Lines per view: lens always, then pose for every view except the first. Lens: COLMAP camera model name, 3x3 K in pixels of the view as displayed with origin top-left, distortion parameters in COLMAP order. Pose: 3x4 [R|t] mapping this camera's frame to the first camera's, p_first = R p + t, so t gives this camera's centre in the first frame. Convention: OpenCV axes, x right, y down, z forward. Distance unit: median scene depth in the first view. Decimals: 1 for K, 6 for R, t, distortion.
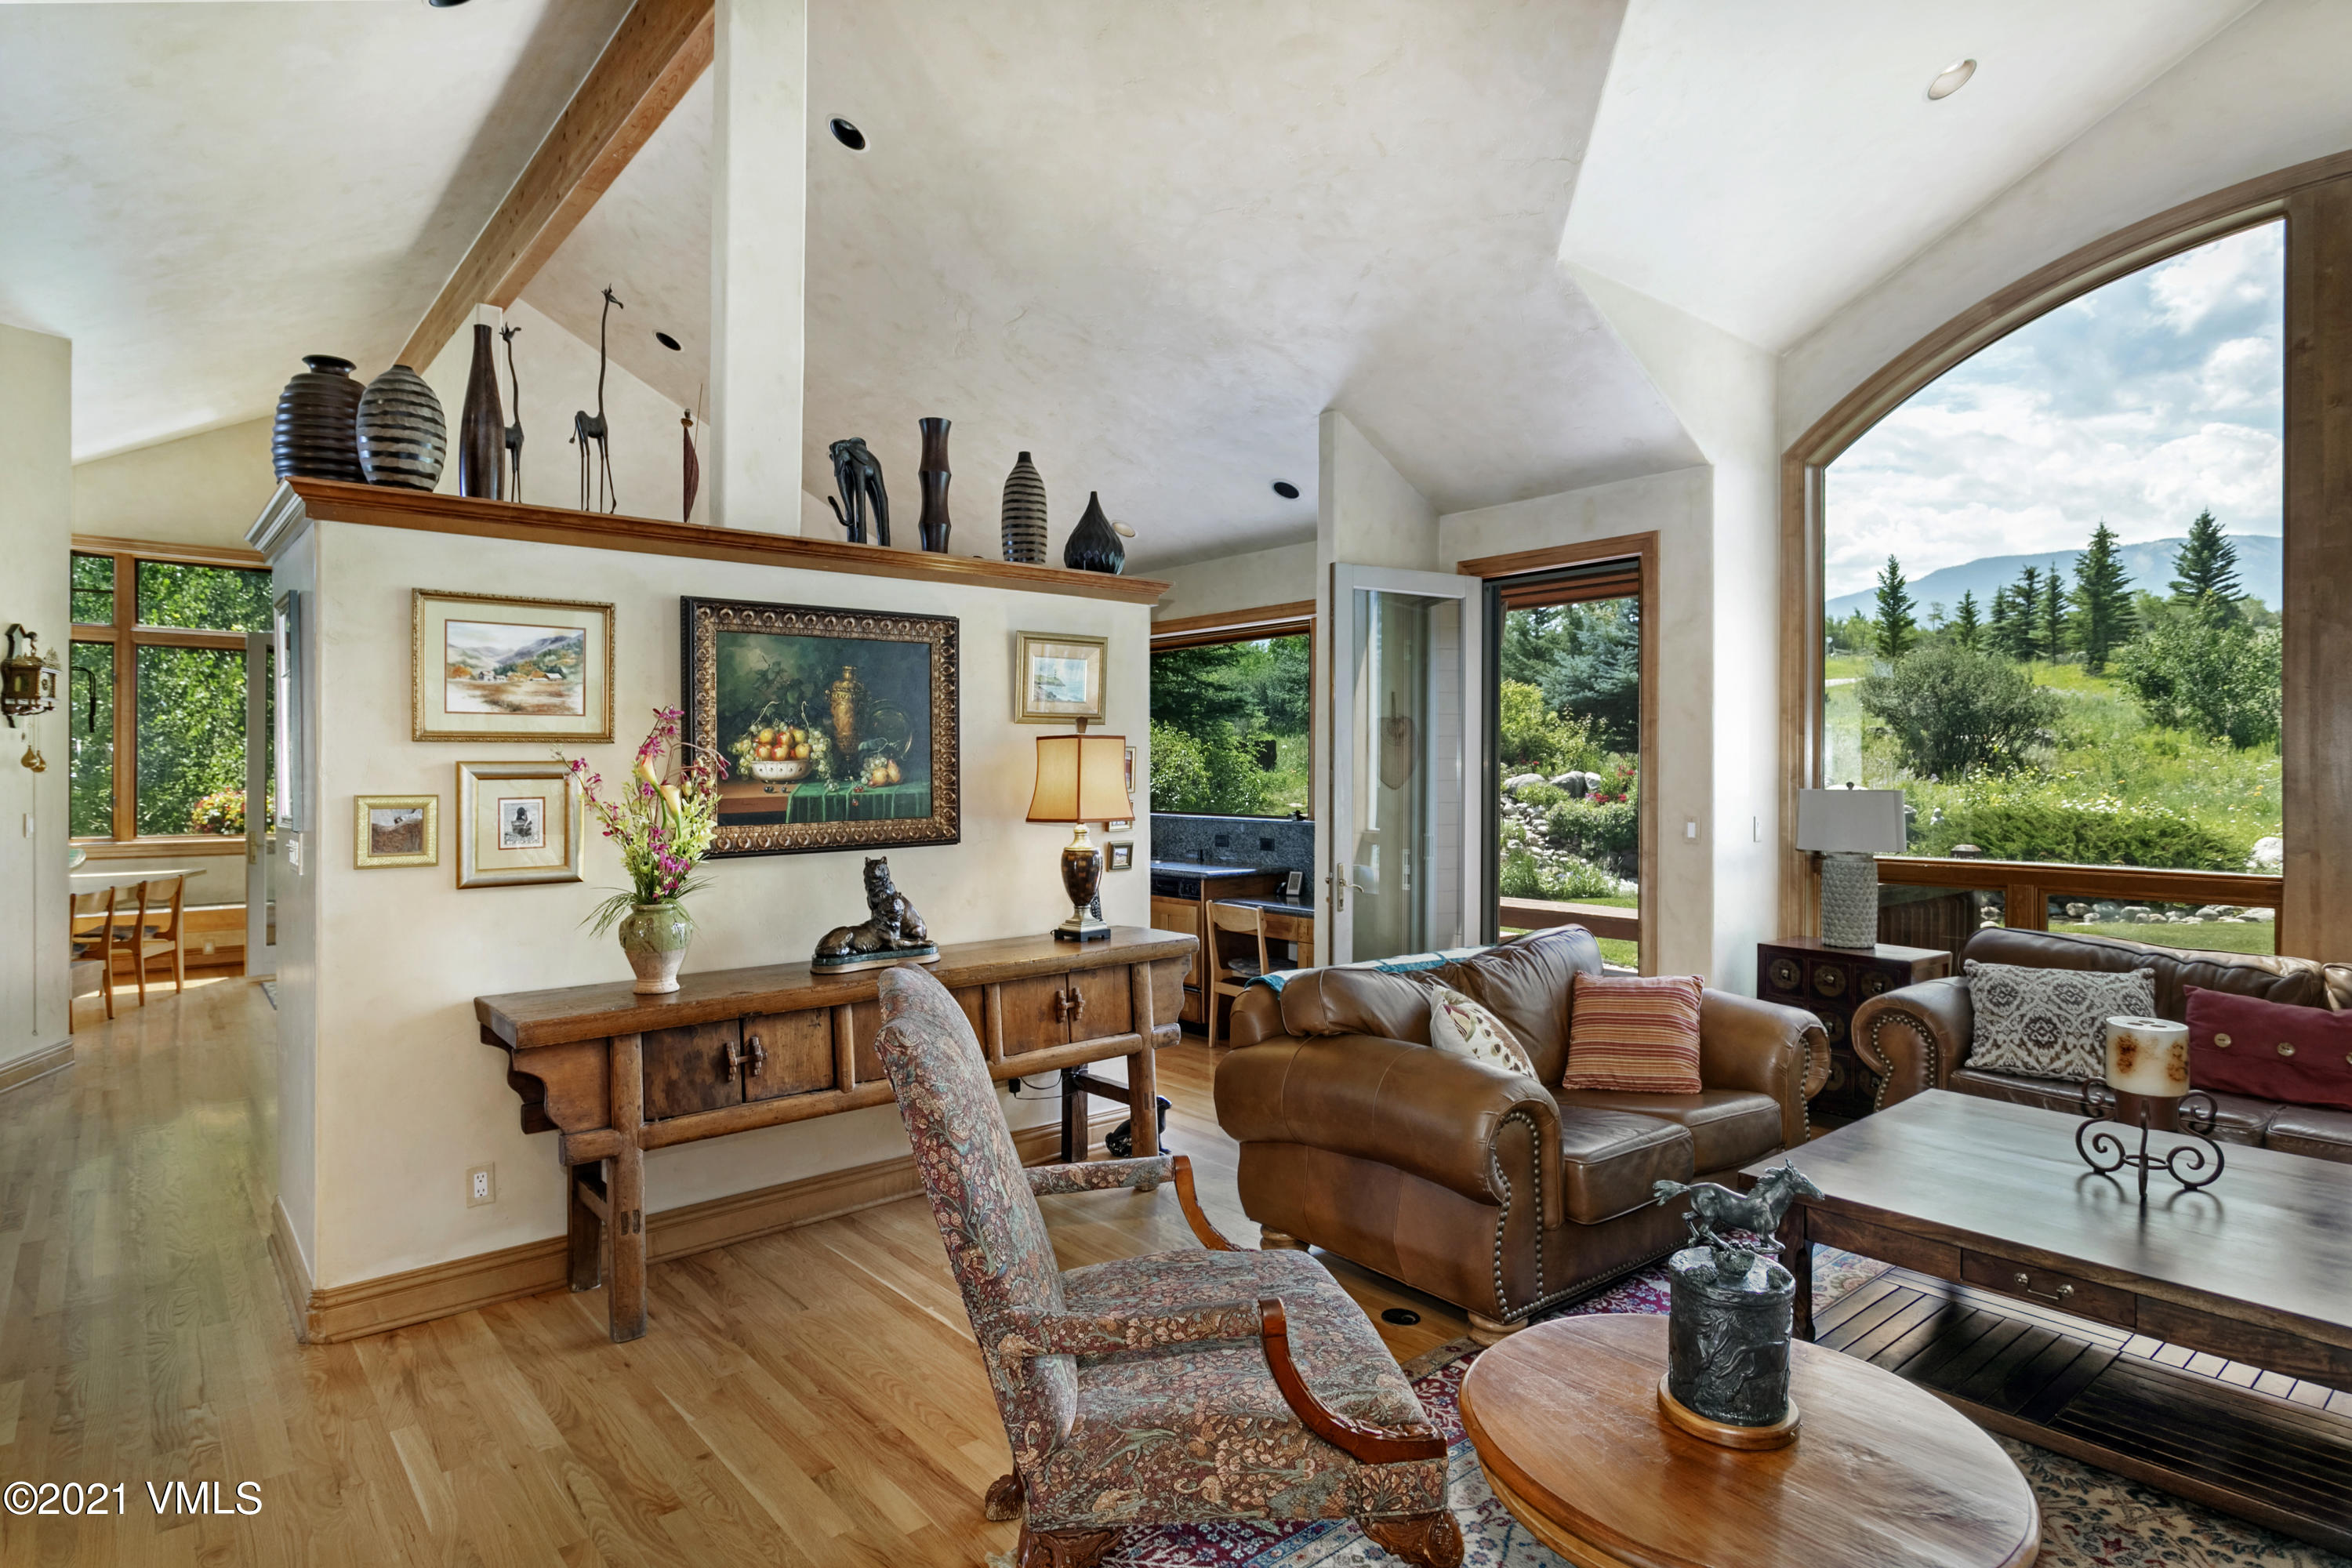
lens RADIAL K [[1281.3, 0, 1170.1], [0, 1281.3, 775.2], [0, 0, 1]] dist [0.003675, 0.000704]
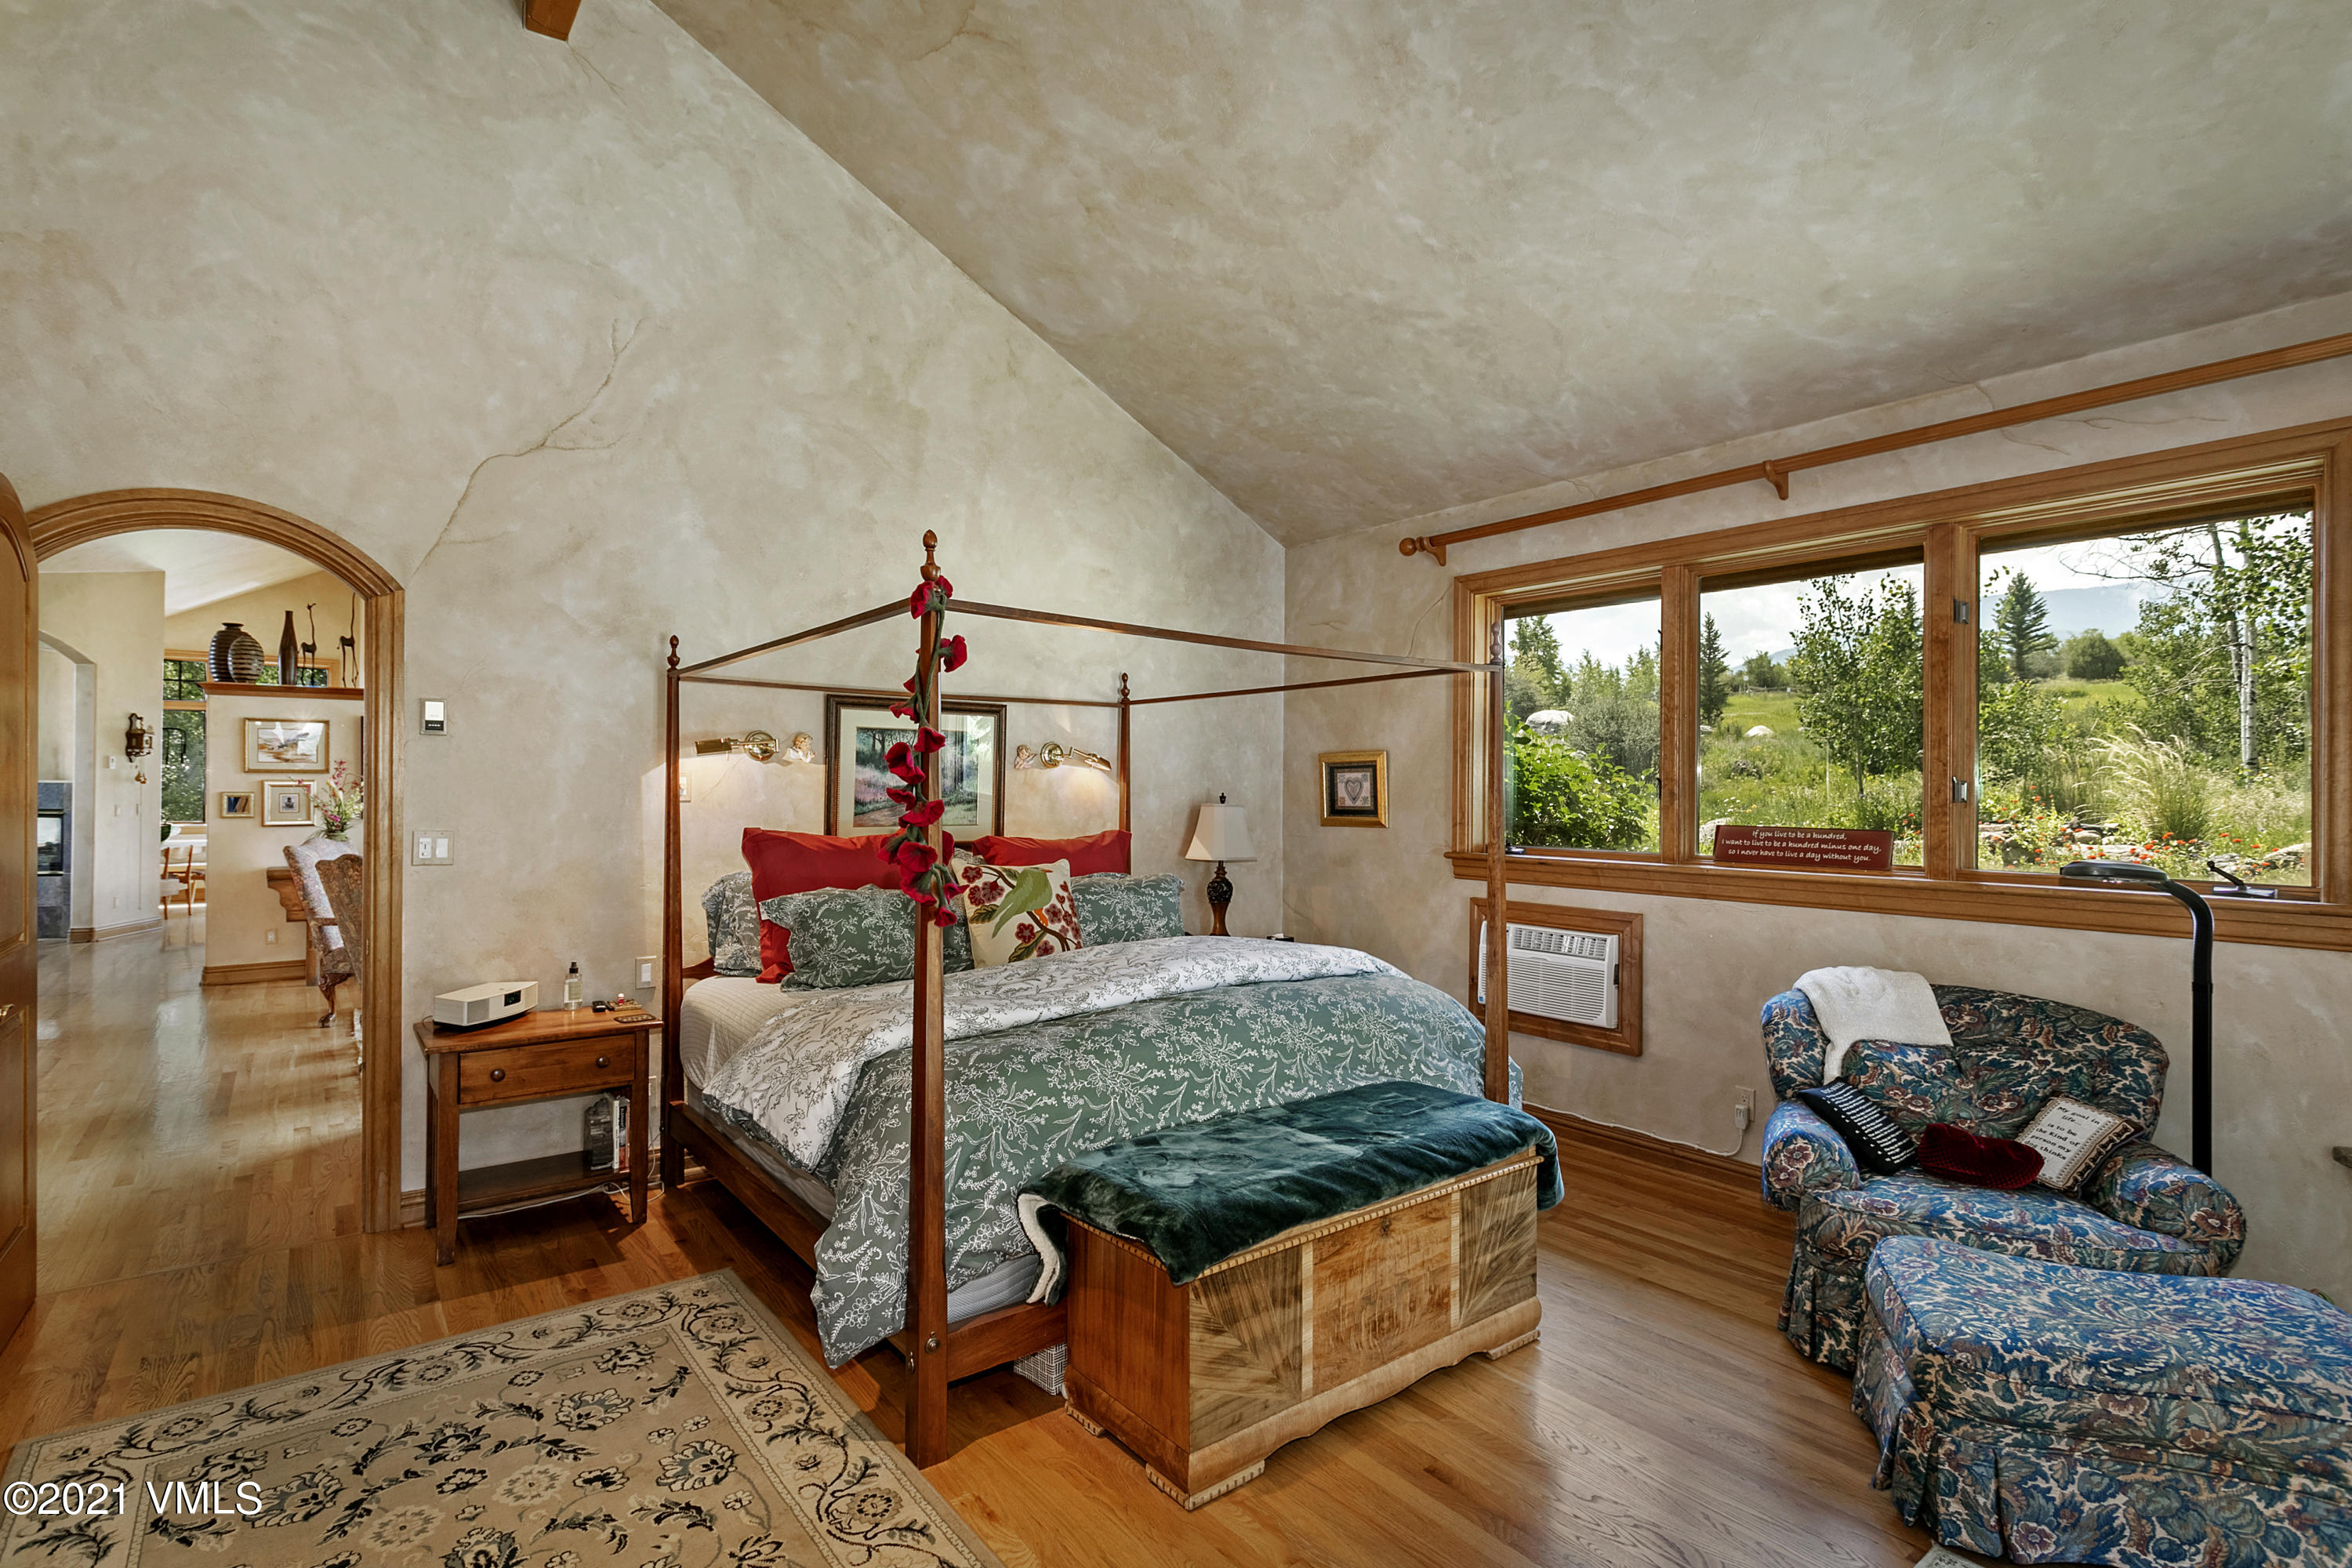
lens RADIAL K [[1127.5, 0, 1182.7], [0, 1127.5, 791.5], [0, 0, 1]] dist [-0.000848, -0.000075]
pose [[0.999578, 0.004697, -0.028675, 0.889531], [-0.004695, 0.999989, 0.000118, 0.002373], [0.028675, 0.000016, 0.999589, -0.809552]]
